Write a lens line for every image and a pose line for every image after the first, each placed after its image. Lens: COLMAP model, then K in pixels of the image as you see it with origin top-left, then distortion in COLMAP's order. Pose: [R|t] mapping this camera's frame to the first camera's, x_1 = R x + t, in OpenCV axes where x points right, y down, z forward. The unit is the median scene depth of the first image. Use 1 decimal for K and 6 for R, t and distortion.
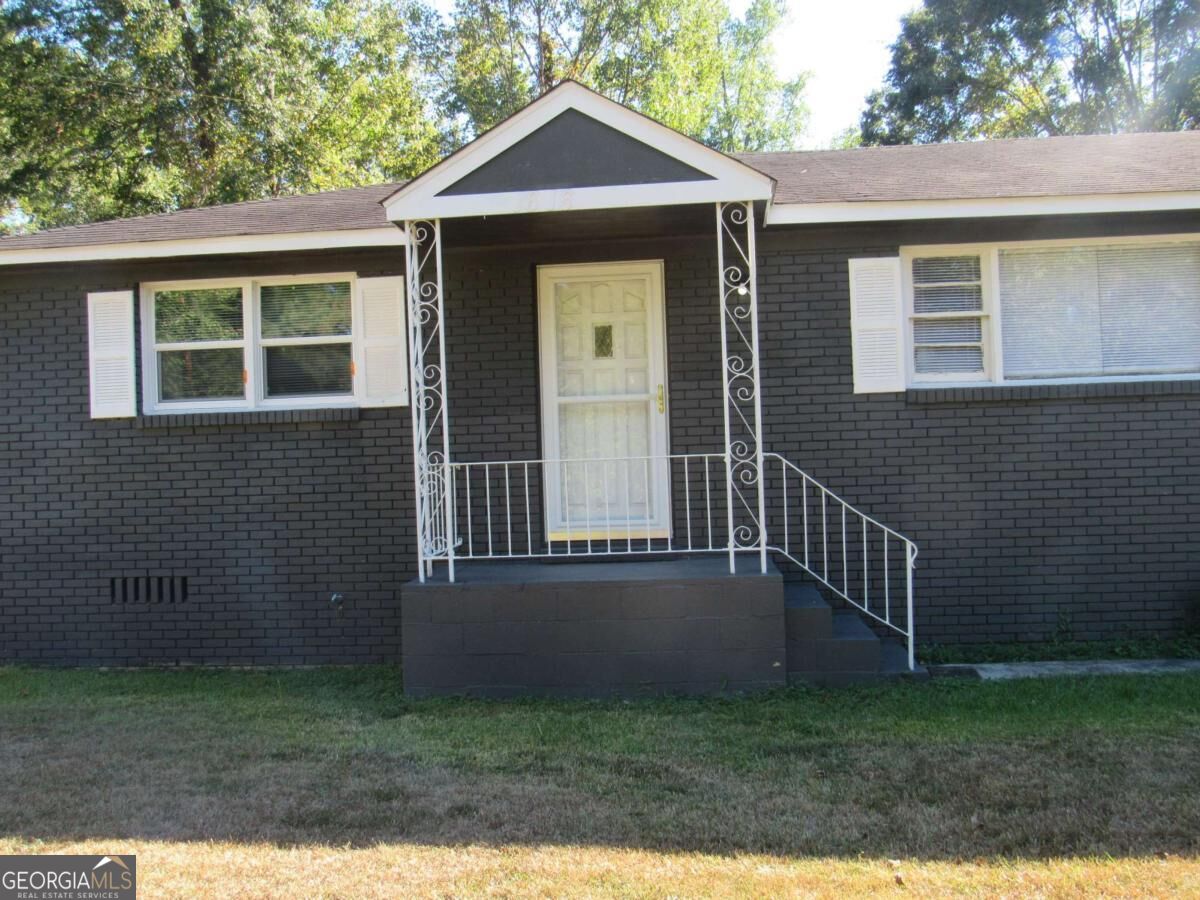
lens RADIAL K [[1128.9, 0, 600.0], [0, 1128.9, 450.0], [0, 0, 1]] dist [-0.046074, -0.002070]
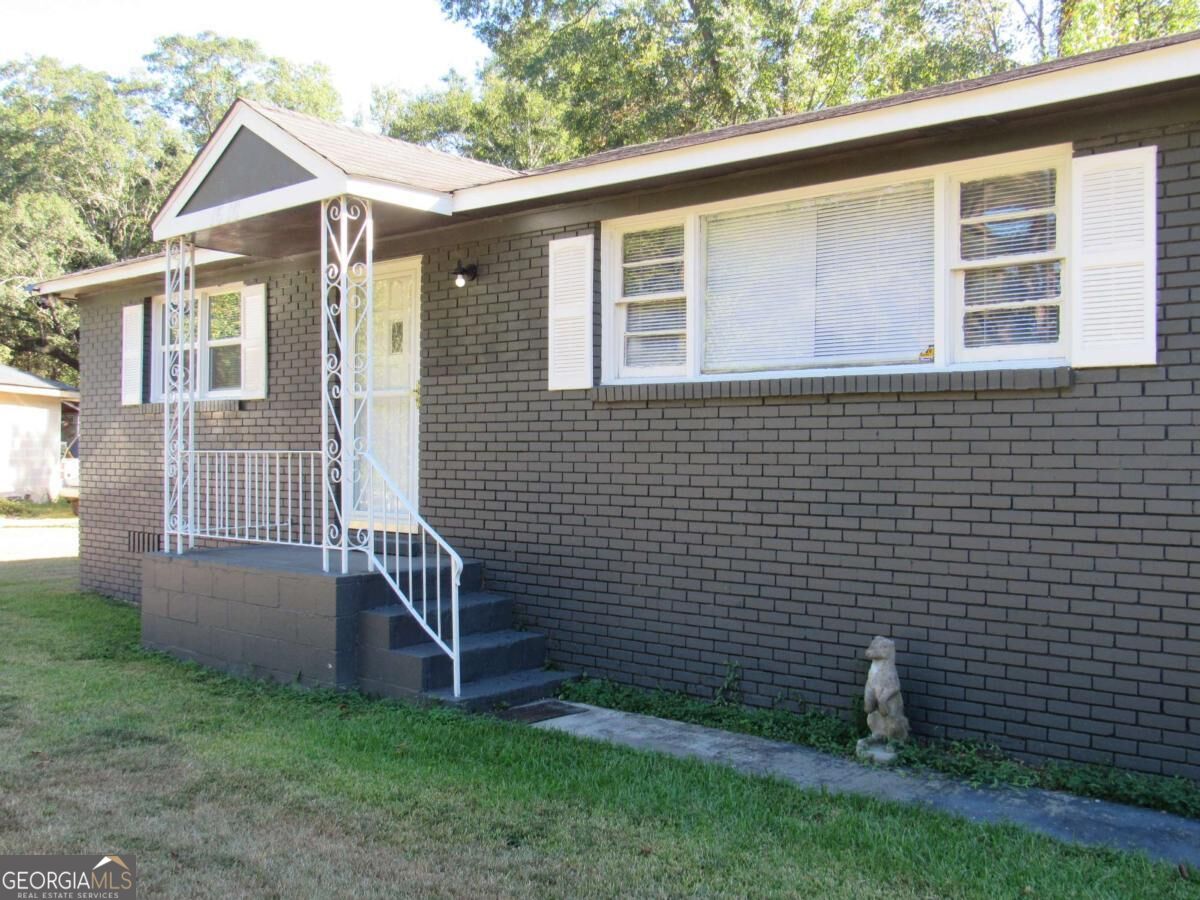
lens RADIAL K [[1128.9, 0, 600.0], [0, 1128.9, 450.0], [0, 0, 1]] dist [-0.046074, -0.002070]
pose [[0.820495, 0.035819, -0.570531, 0.771382], [-0.025679, 0.999337, 0.025810, -0.026562], [0.571077, -0.006527, 0.820871, 0.279400]]
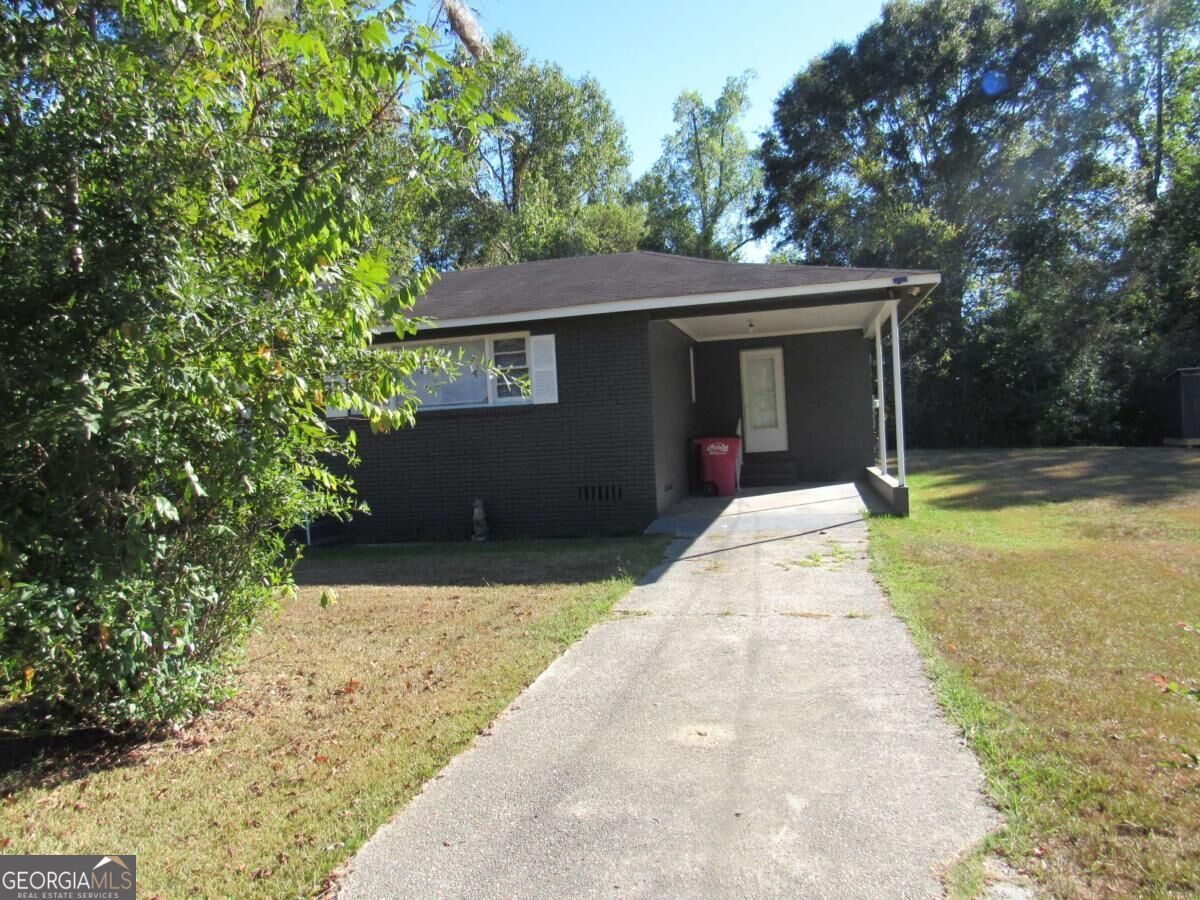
lens RADIAL K [[846.7, 0, 600.0], [0, 846.7, 450.0], [0, 0, 1]] dist [-0.015479, 0.000393]
pose [[0.991473, -0.017404, -0.129141, 0.932894], [0.022708, 0.998953, 0.039717, -0.039931], [0.128315, -0.042311, 0.990831, -0.505792]]
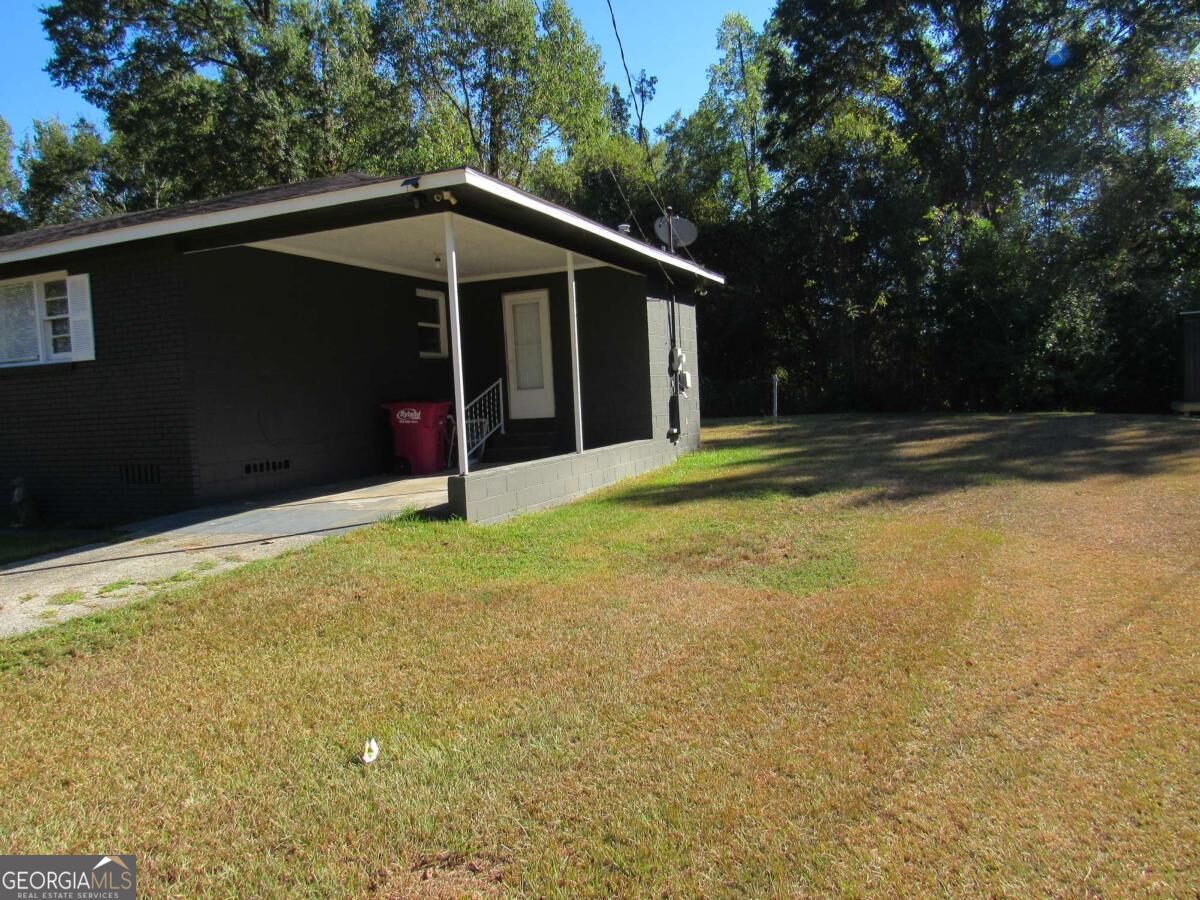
lens RADIAL K [[848.5, 0, 600.0], [0, 848.5, 450.0], [0, 0, 1]] dist [-0.031228, 0.004197]
pose [[0.960129, 0.003981, -0.279529, 1.675159], [0.021972, 0.995731, 0.089650, -0.029697], [0.278692, -0.092217, 0.955943, 0.018476]]
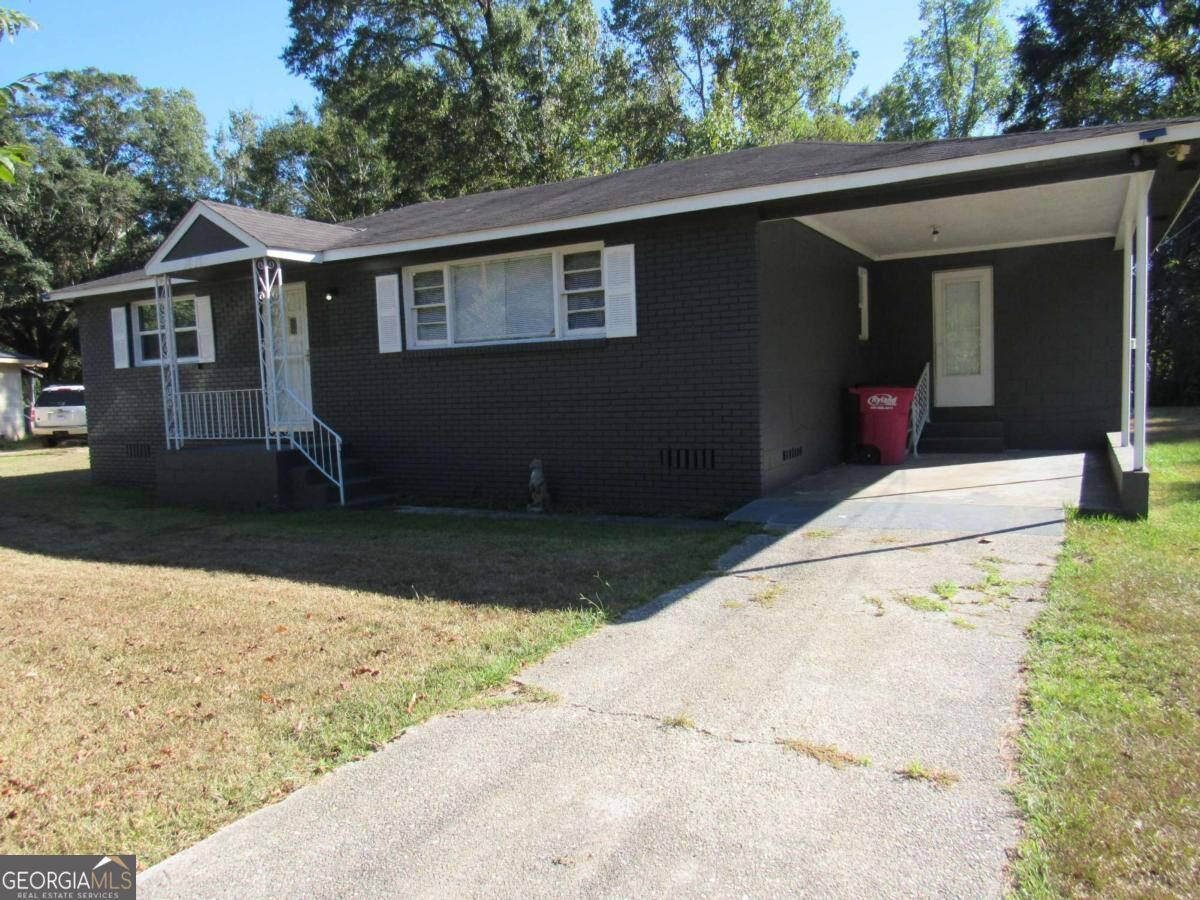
lens RADIAL K [[846.7, 0, 600.0], [0, 846.7, 450.0], [0, 0, 1]] dist [-0.015479, 0.000393]
pose [[0.917860, 0.030908, -0.395698, 1.072442], [0.010576, 0.994705, 0.102227, -0.030858], [0.396763, -0.098015, 0.912673, -0.097392]]
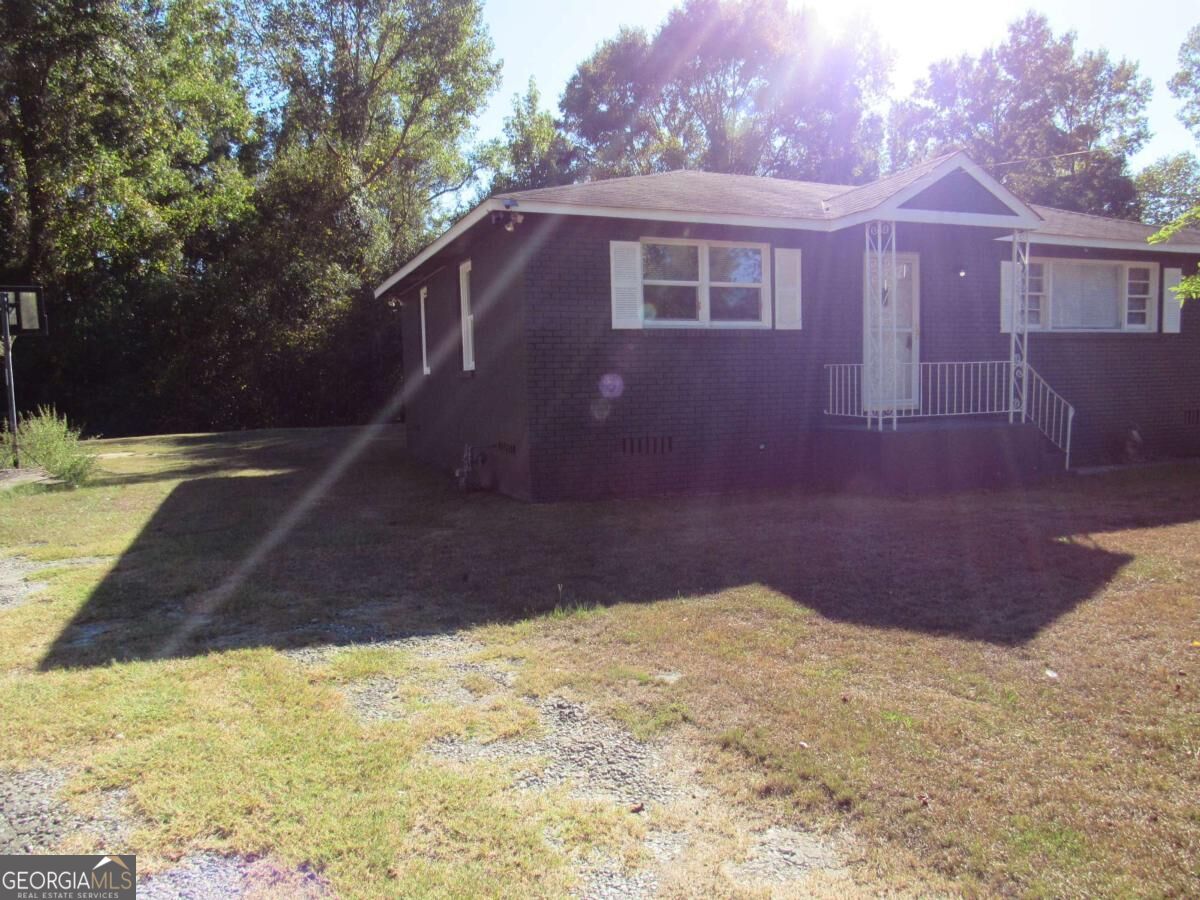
lens RADIAL K [[849.2, 0, 600.0], [0, 849.2, 450.0], [0, 0, 1]] dist [-0.034428, 0.020260]
pose [[0.892661, -0.024658, 0.450054, -1.021993], [-0.013588, 0.996576, 0.081554, 0.040537], [-0.450525, -0.078916, 0.889269, 0.019883]]
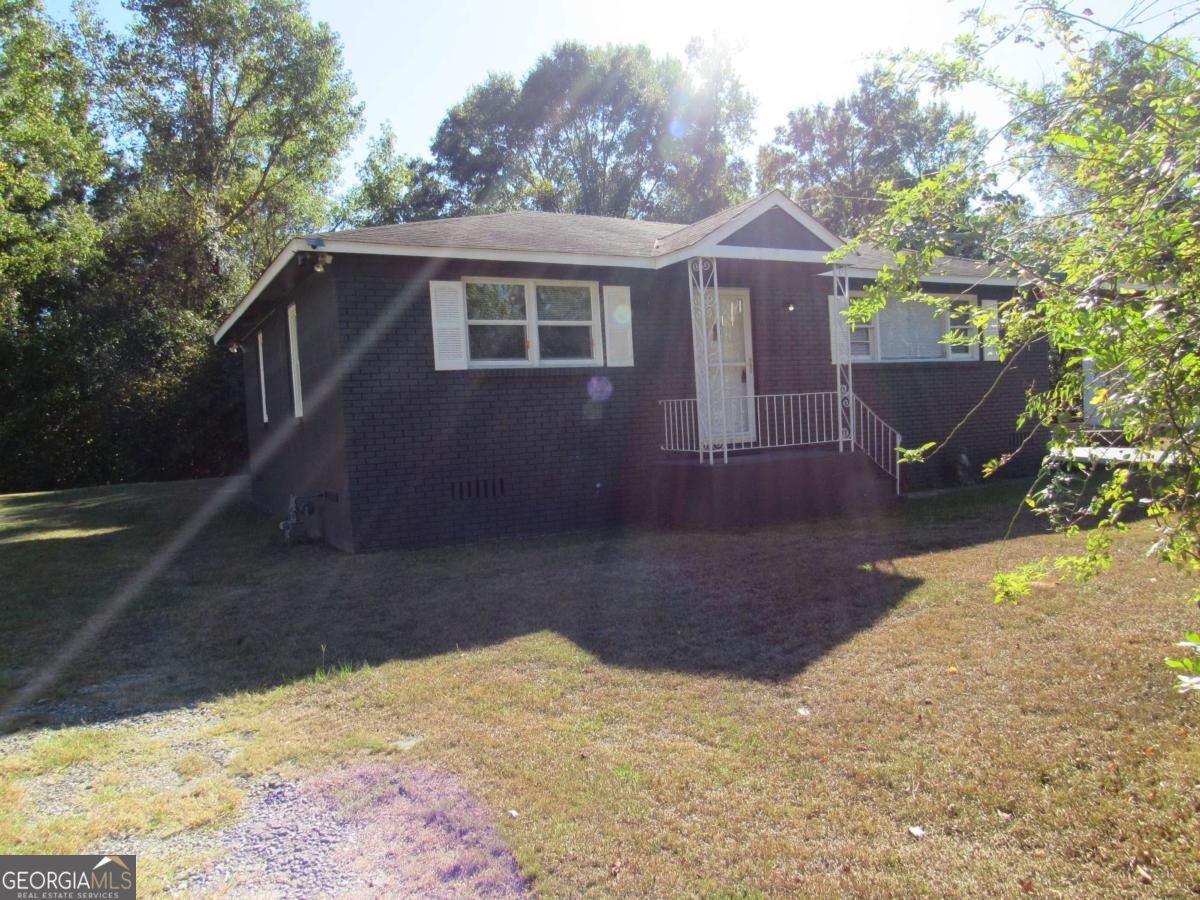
lens RADIAL K [[848.5, 0, 600.0], [0, 848.5, 450.0], [0, 0, 1]] dist [-0.031228, 0.004197]
pose [[0.831287, -0.033727, 0.554819, -0.927610], [0.017257, 0.999242, 0.034887, 0.040245], [-0.555576, -0.019426, 0.831239, -0.003044]]
